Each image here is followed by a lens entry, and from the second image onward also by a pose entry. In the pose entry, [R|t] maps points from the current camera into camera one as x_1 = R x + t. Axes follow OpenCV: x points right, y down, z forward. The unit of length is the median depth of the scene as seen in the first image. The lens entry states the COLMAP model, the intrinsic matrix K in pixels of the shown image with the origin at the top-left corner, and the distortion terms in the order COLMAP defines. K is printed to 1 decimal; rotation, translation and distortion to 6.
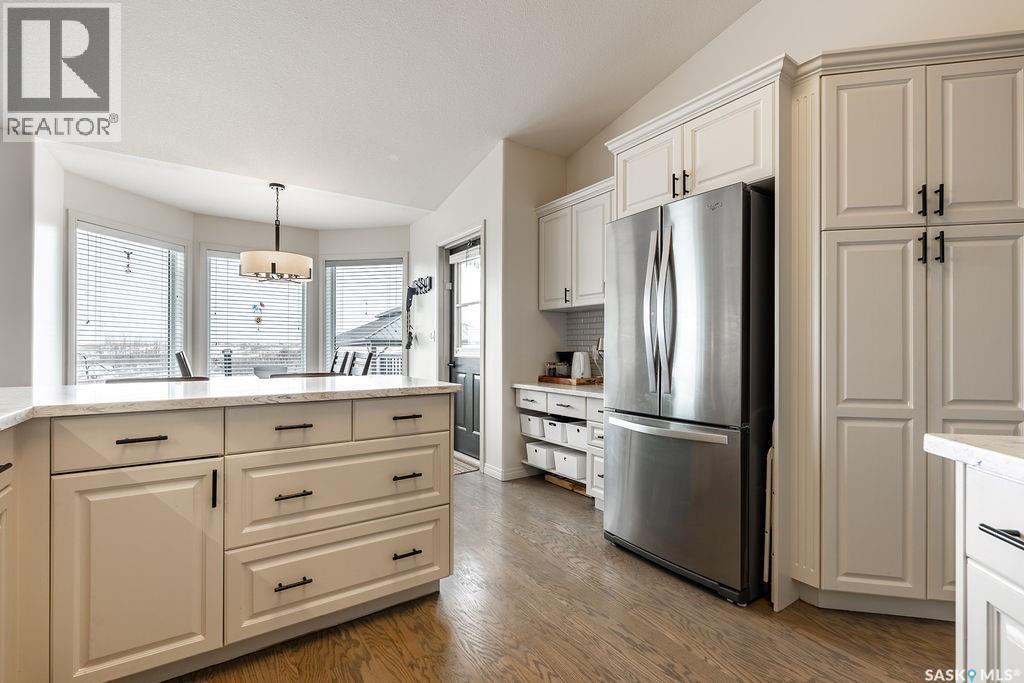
lens RADIAL K [[461.6, 0, 512.0], [0, 461.6, 341.5], [0, 0, 1]] dist [0.000483, 0.000109]
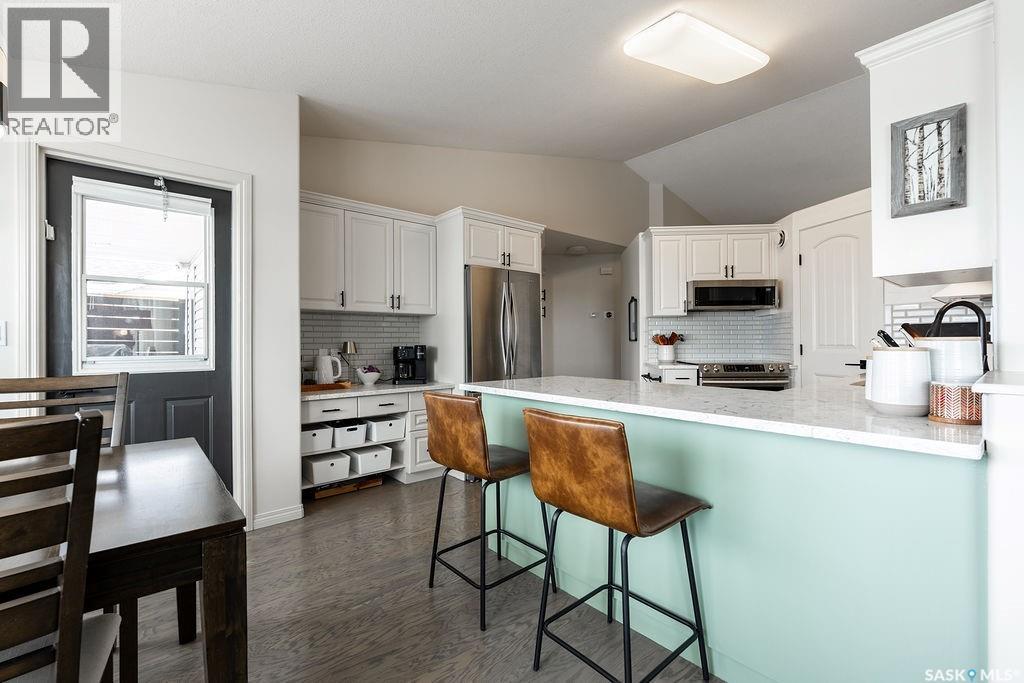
lens RADIAL K [[445.5, 0, 506.1], [0, 445.5, 344.8], [0, 0, 1]] dist [0.000245, 0.000252]
pose [[-0.101536, -0.006907, 0.994808, -0.886663], [-0.005536, 0.999964, 0.006377, -0.008963], [-0.994816, -0.004860, -0.101571, 0.768247]]
